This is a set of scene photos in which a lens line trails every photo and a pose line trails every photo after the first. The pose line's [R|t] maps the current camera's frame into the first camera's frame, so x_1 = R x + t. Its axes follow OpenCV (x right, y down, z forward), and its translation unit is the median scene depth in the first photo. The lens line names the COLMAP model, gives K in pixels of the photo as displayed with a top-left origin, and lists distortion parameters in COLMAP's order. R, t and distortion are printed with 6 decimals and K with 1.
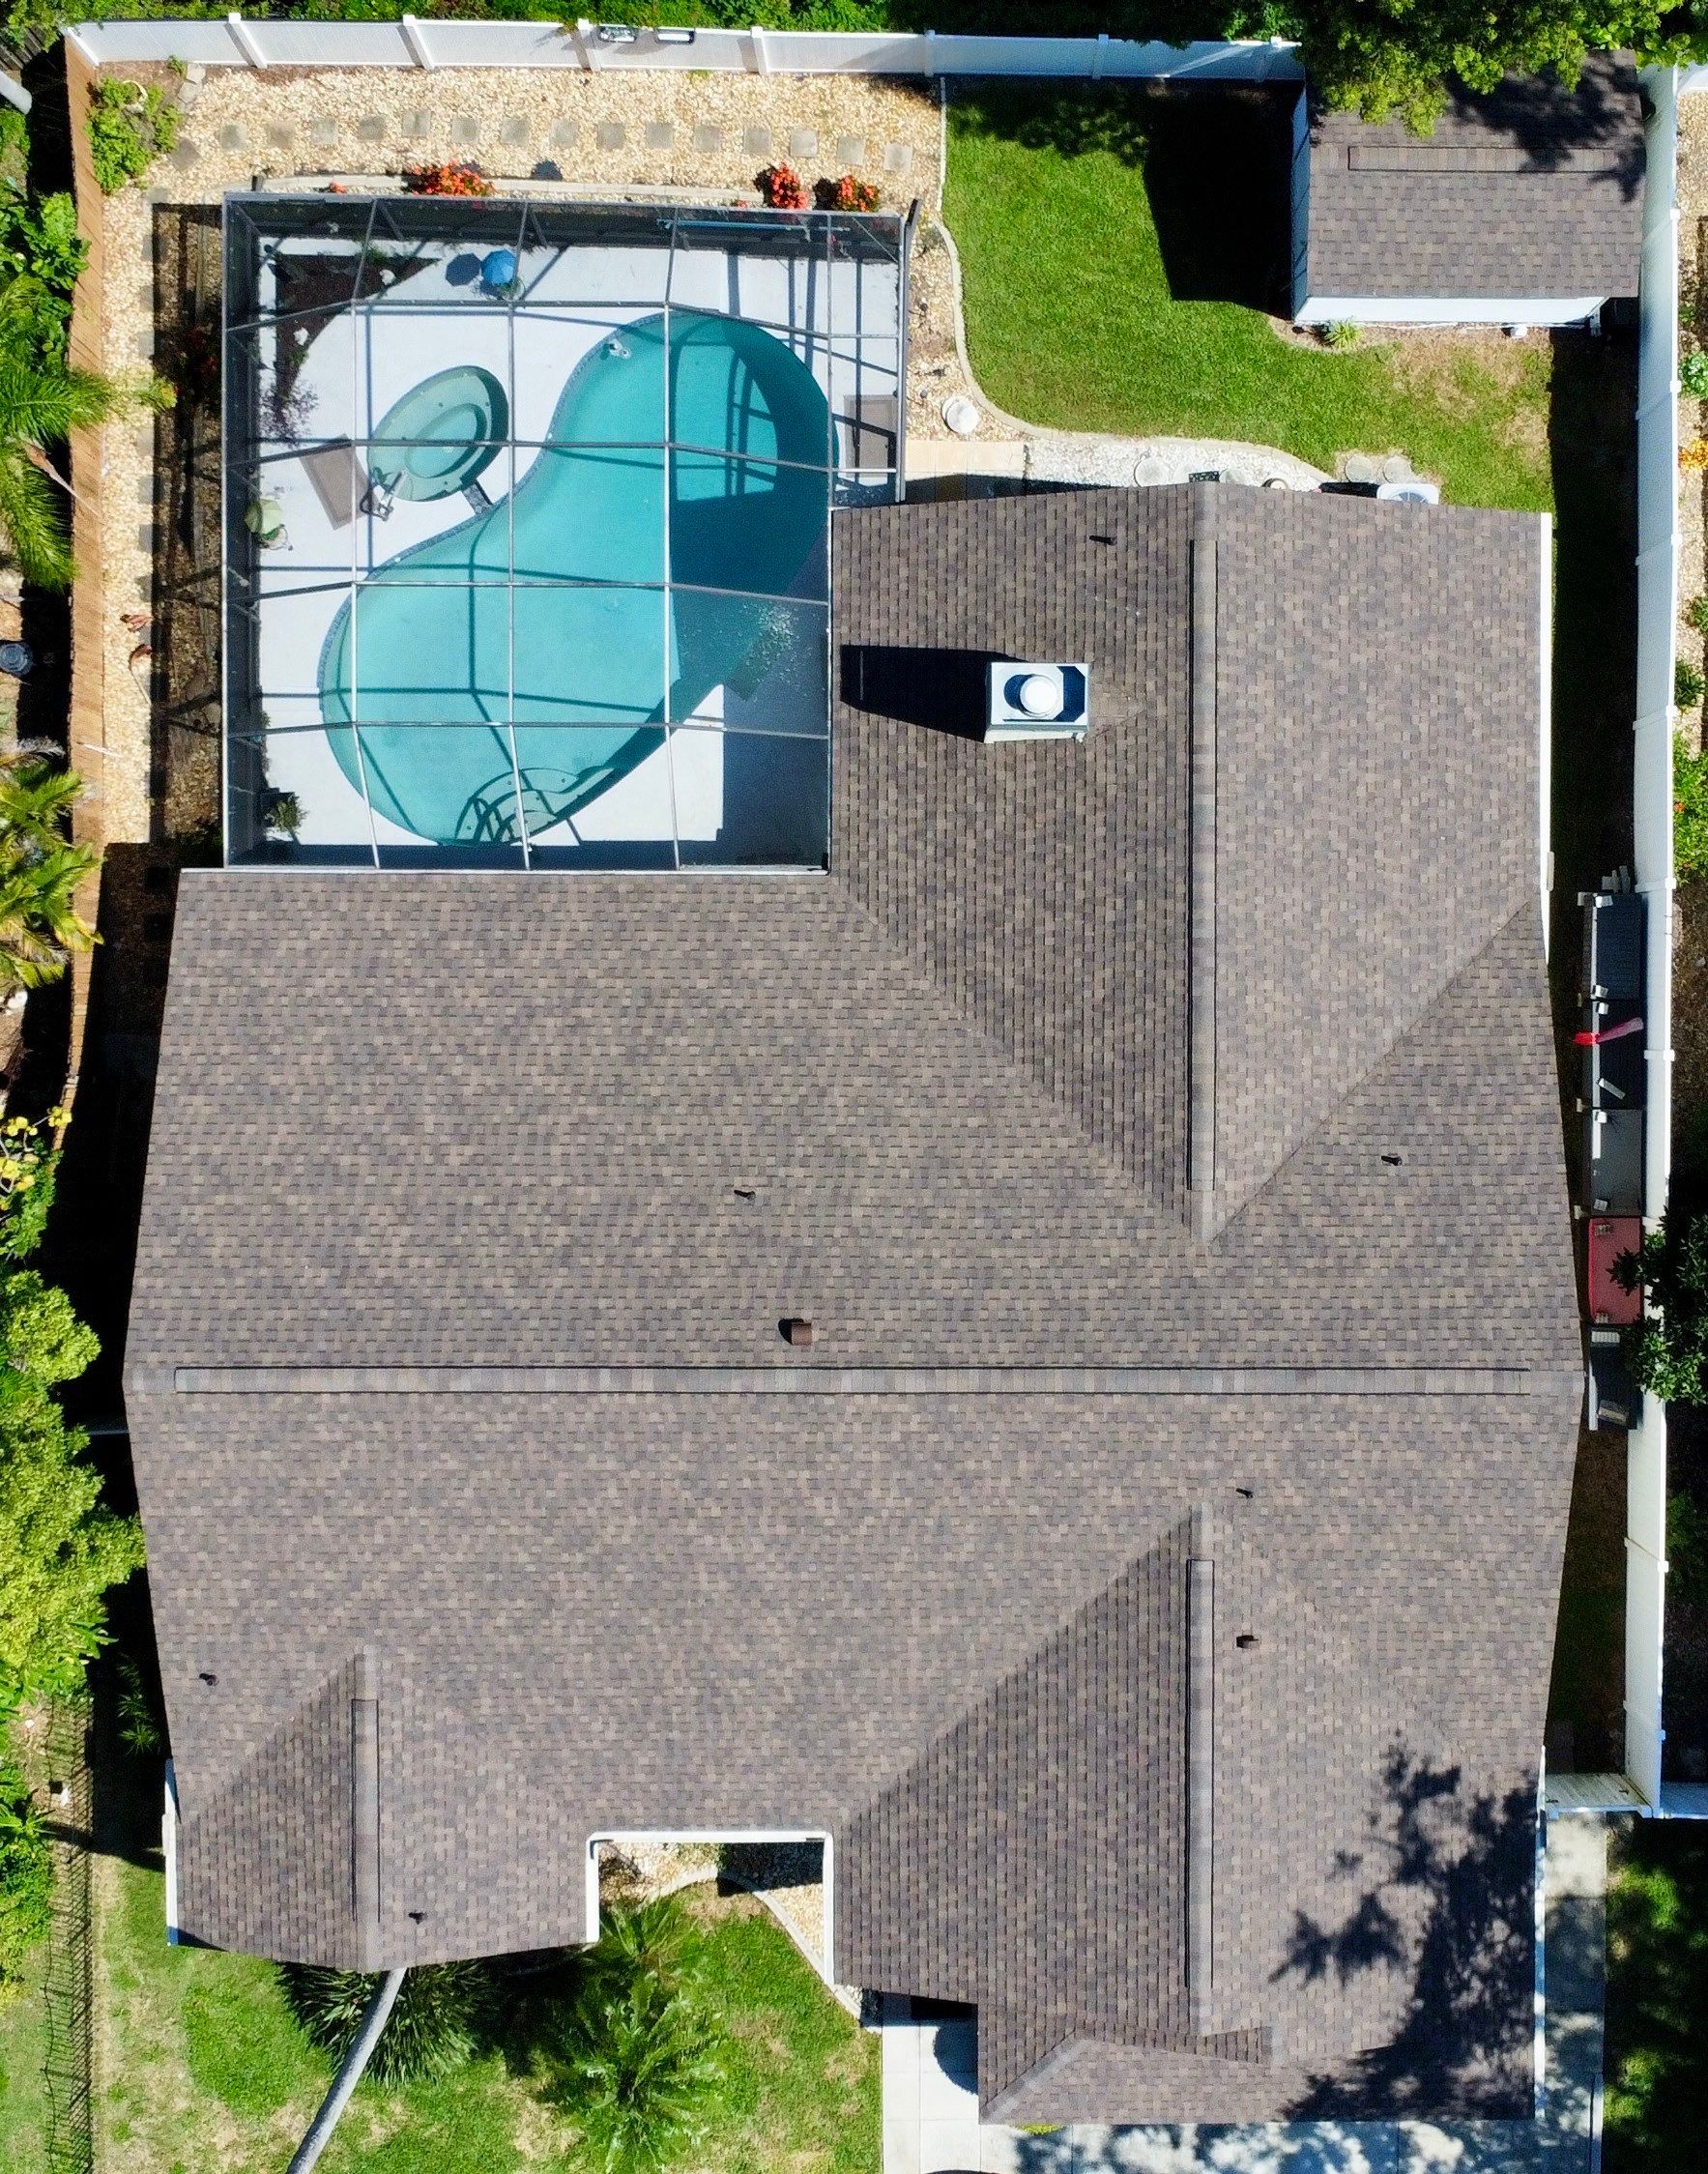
lens RADIAL K [[2842.1, 0, 954.9], [0, 2842.1, 1075.9], [0, 0, 1]] dist [-0.022315, 0.013202]
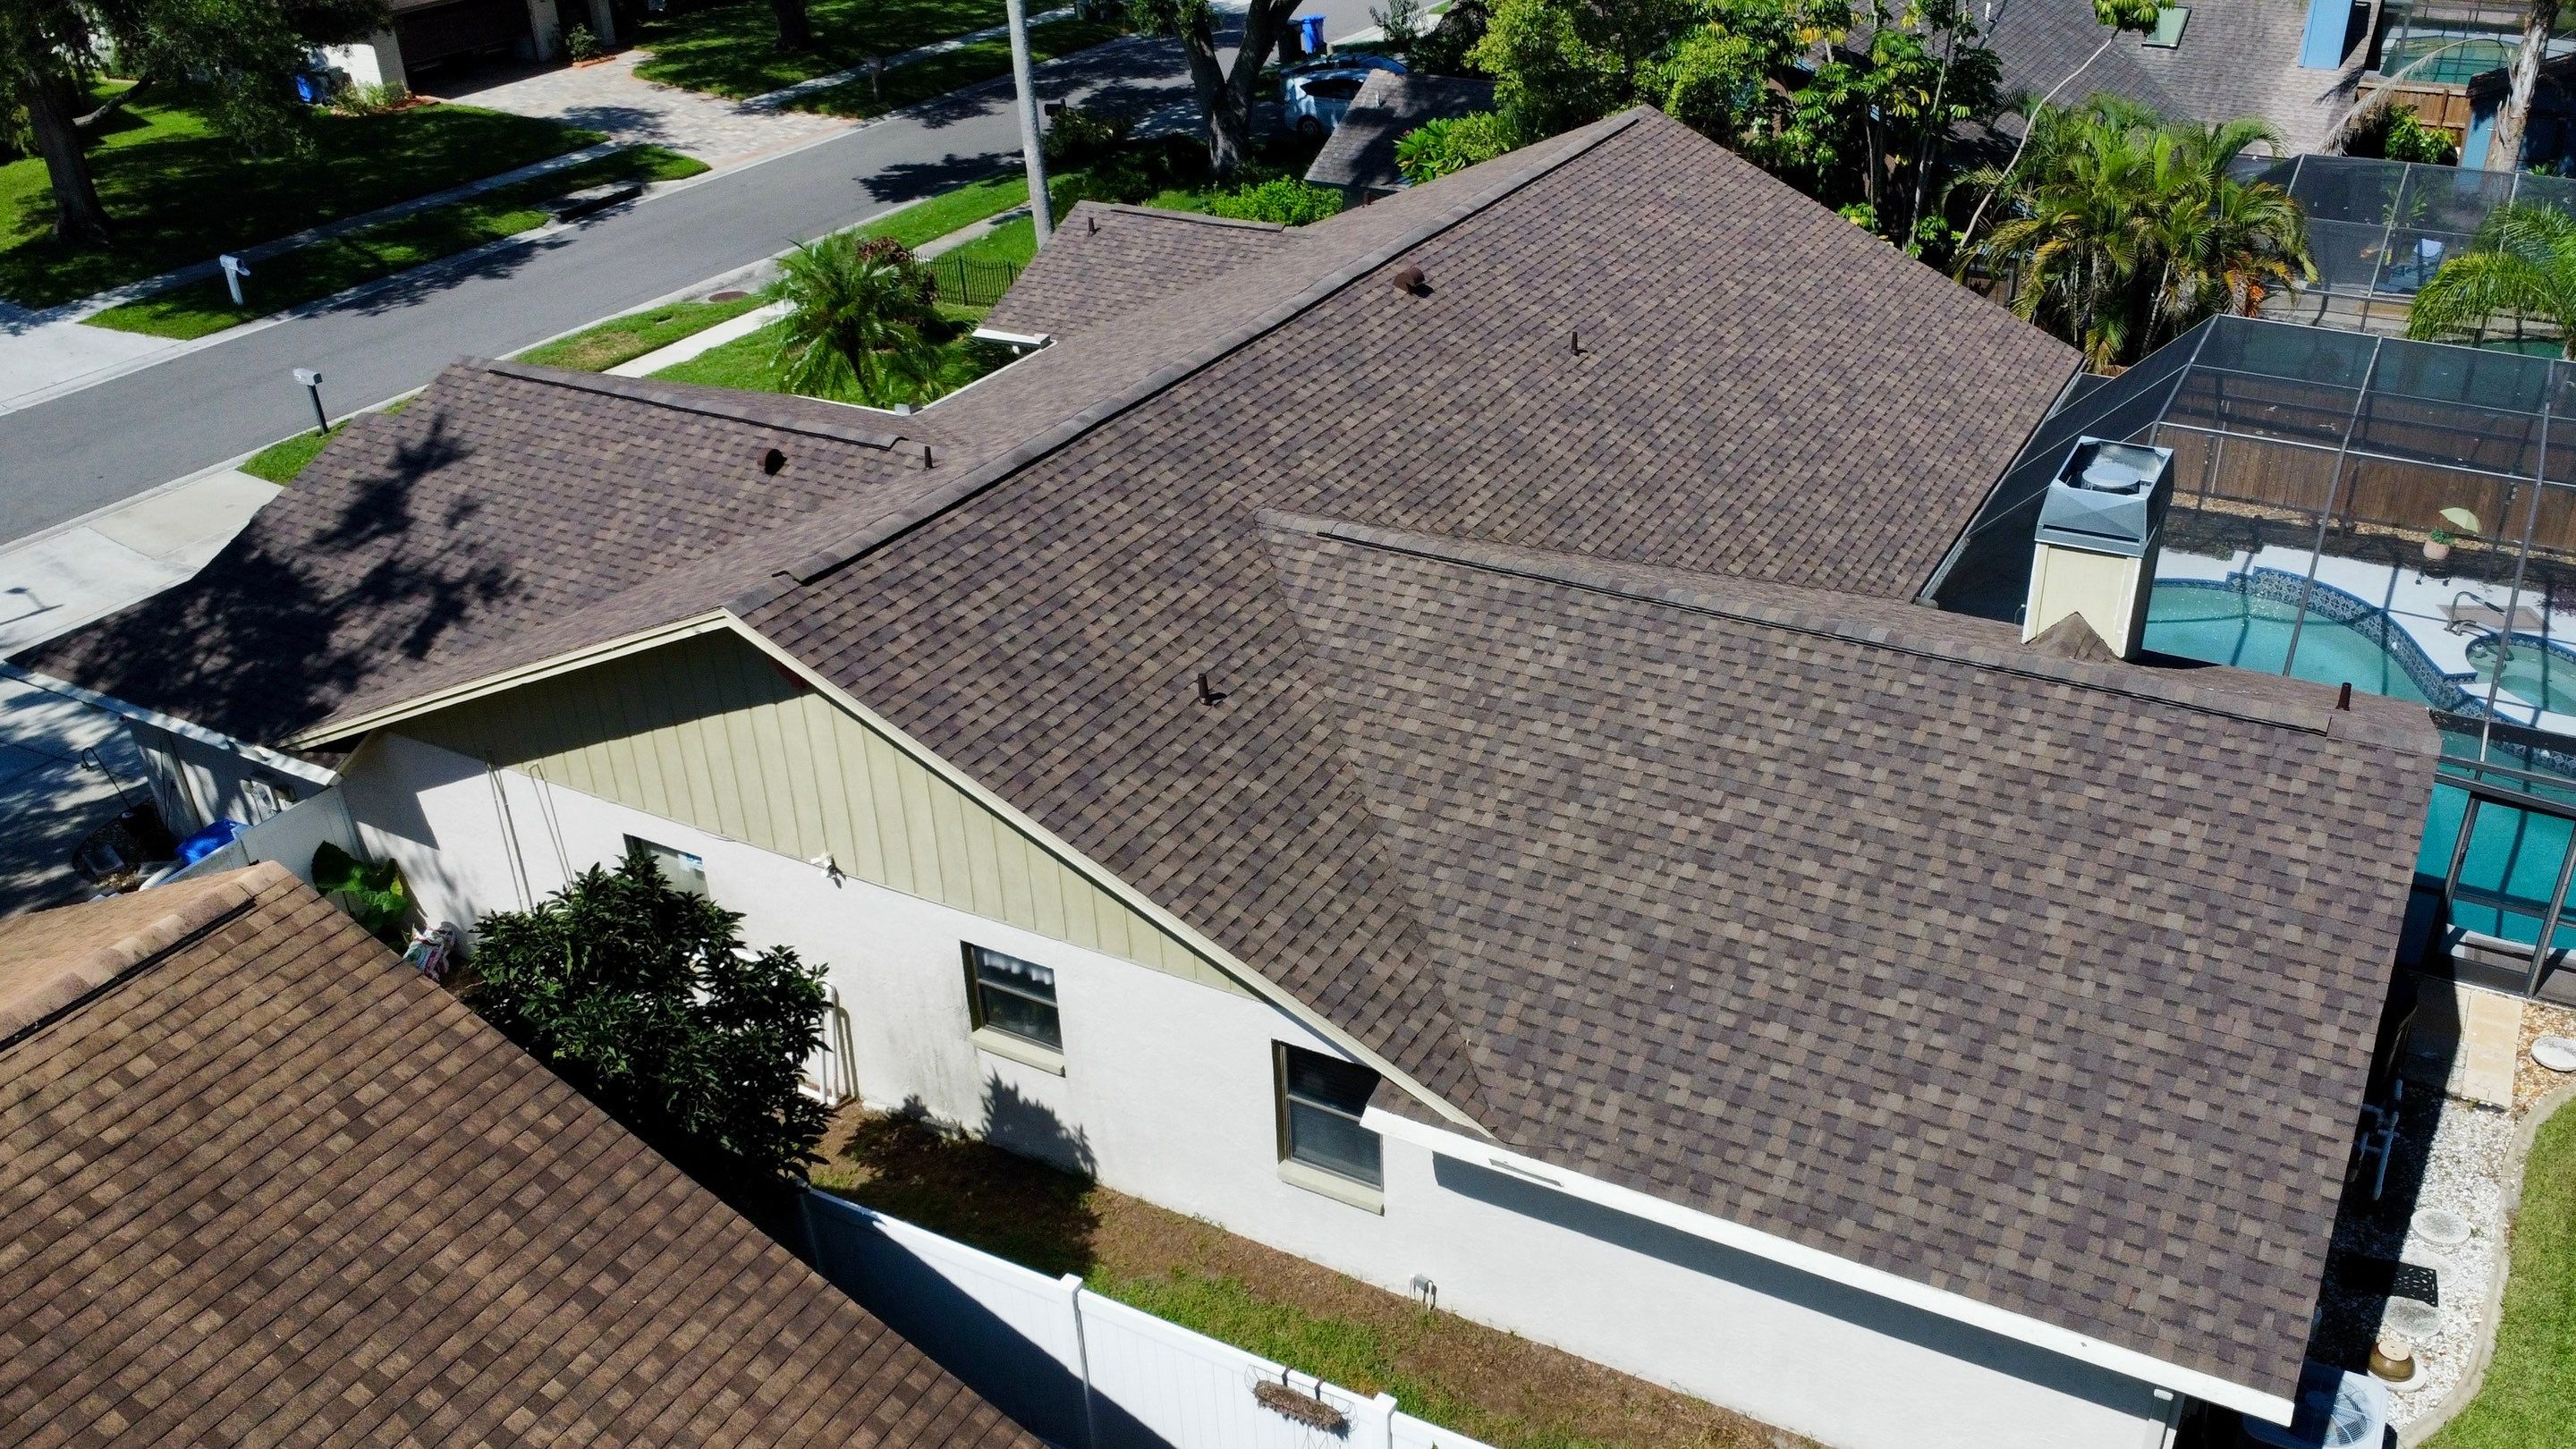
lens RADIAL K [[2063.2, 0, 1377.9], [0, 2063.2, 778.8], [0, 0, 1]] dist [-0.024195, -0.006598]
pose [[-0.467021, 0.435522, -0.769553, 0.477582], [-0.884213, -0.237541, 0.402171, -0.181162], [-0.007646, 0.868271, 0.496031, 0.779725]]
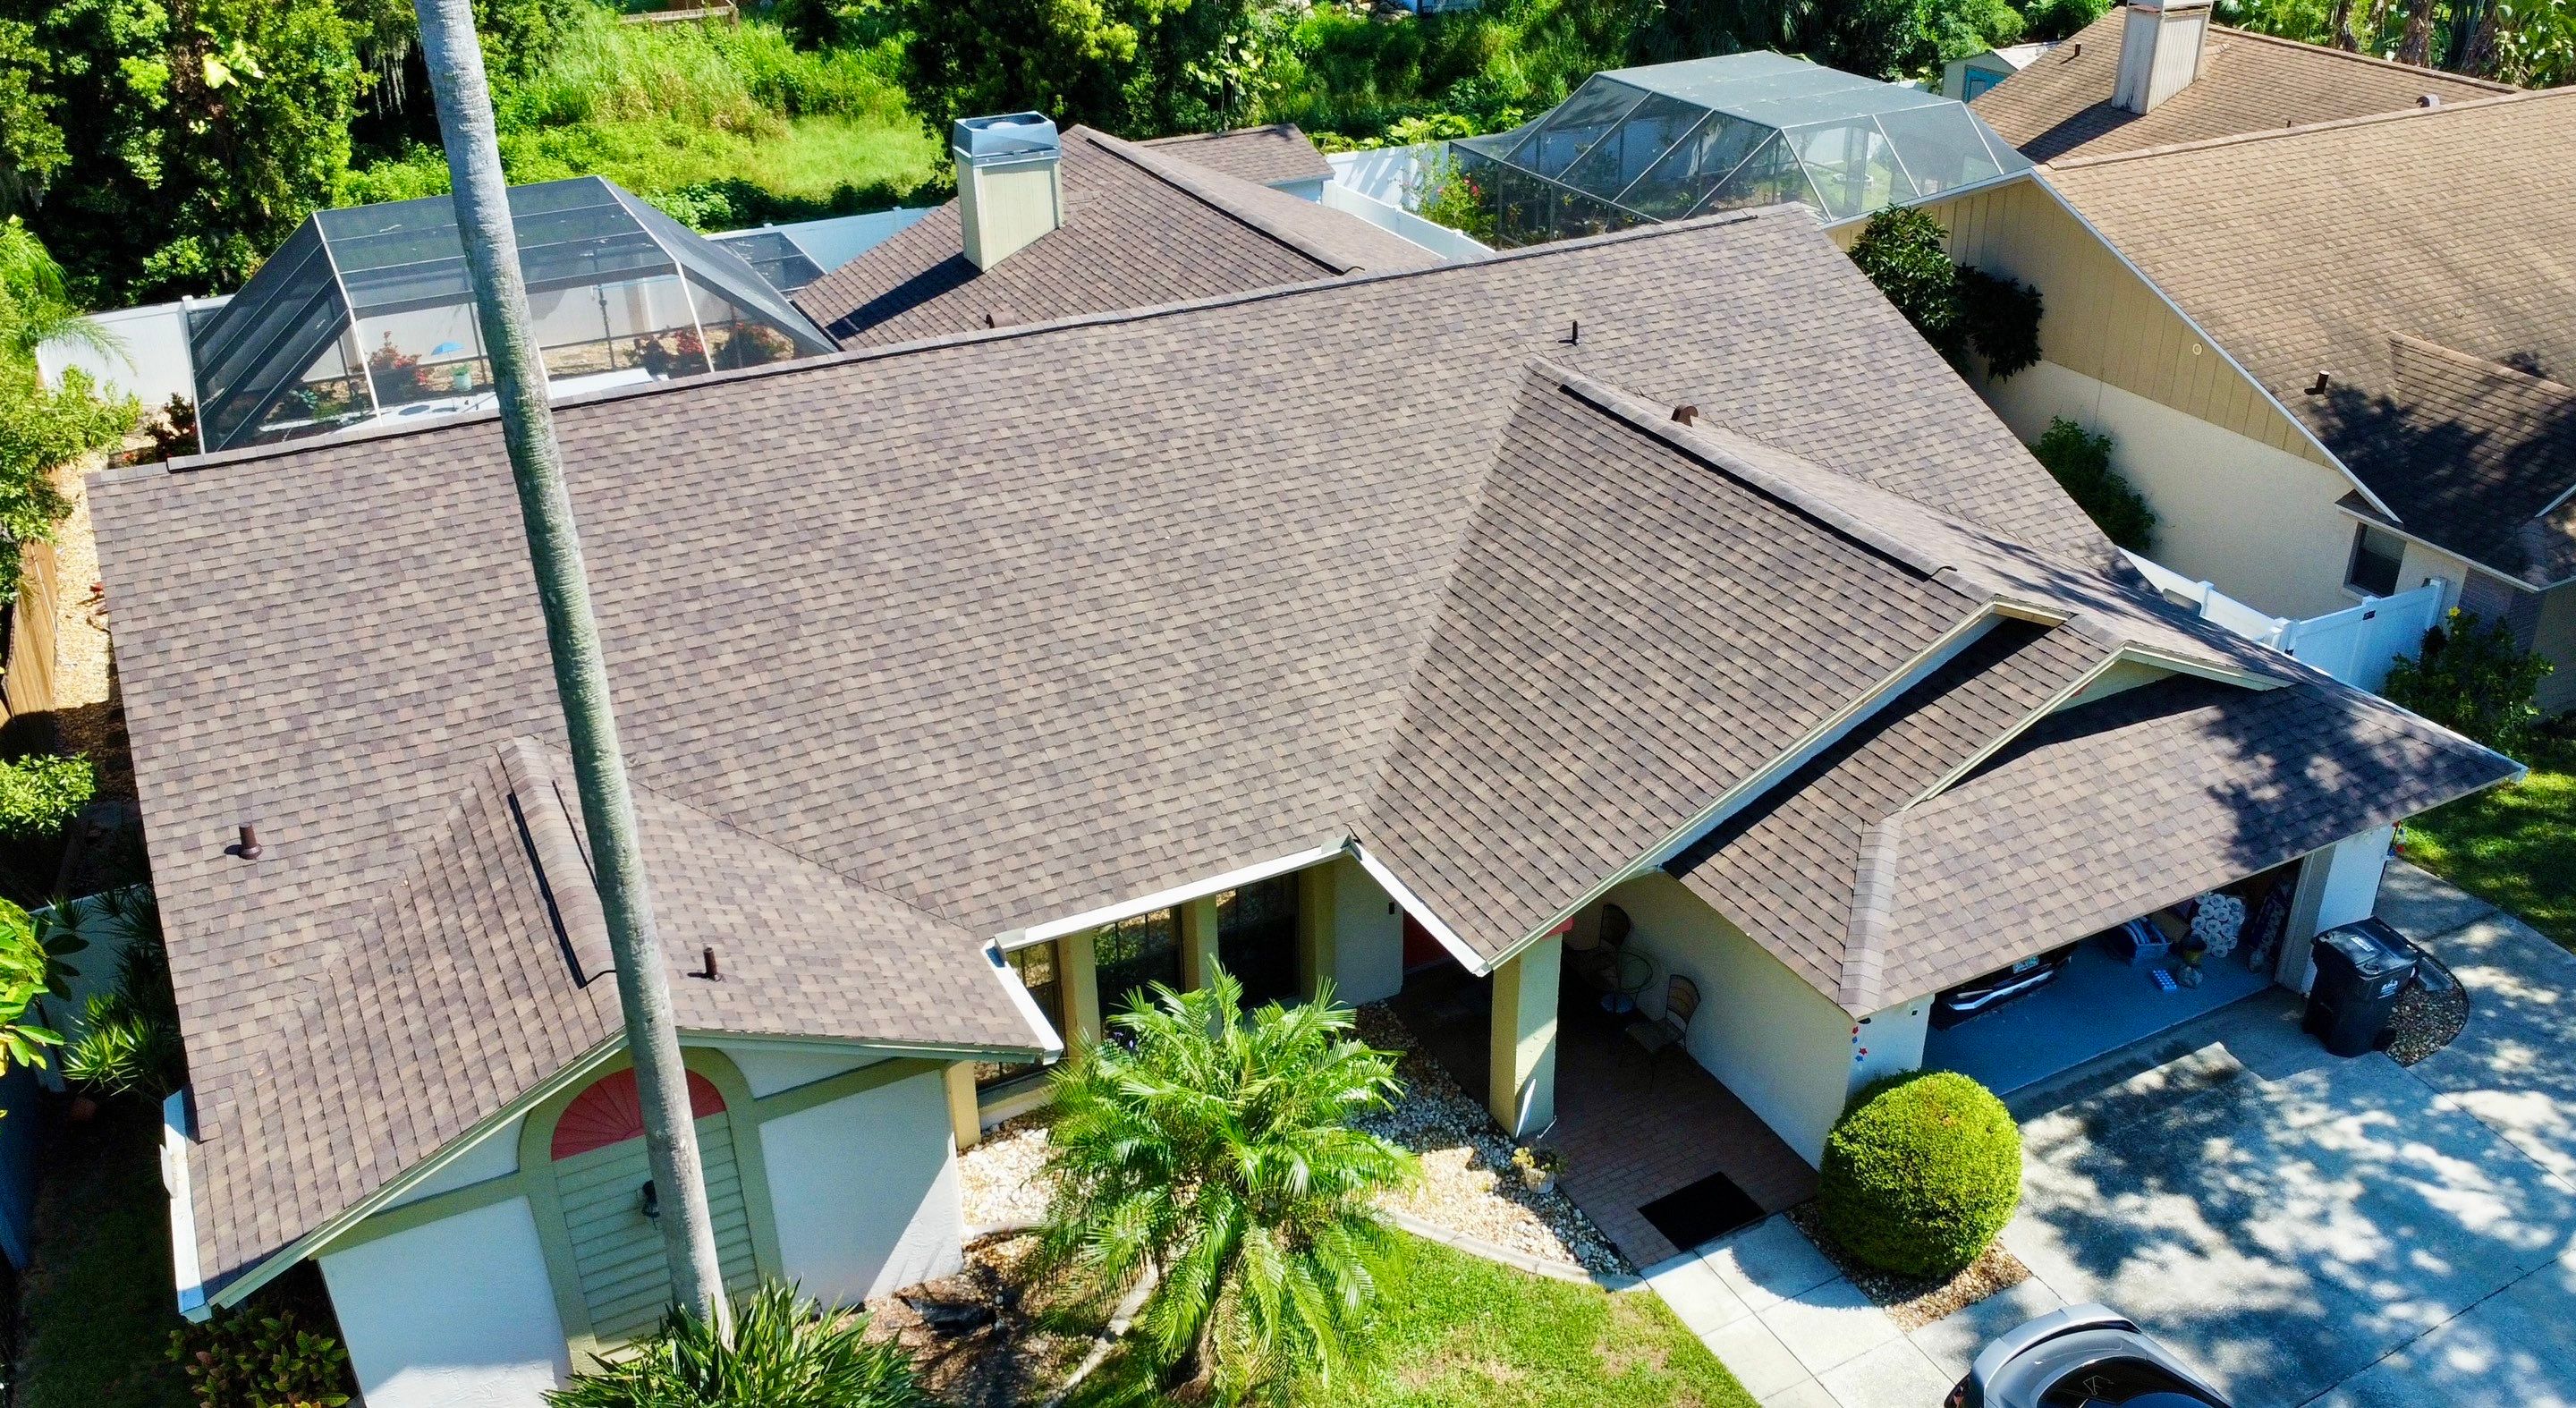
lens RADIAL K [[2112.2, 0, 1341.4], [0, 2112.2, 717.0], [0, 0, 1]] dist [-0.009568, -0.047134]
pose [[0.881435, -0.242728, 0.405160, -0.230788], [0.471224, 0.393964, -0.789139, 0.632317], [0.031928, 0.886496, 0.461633, 0.781765]]
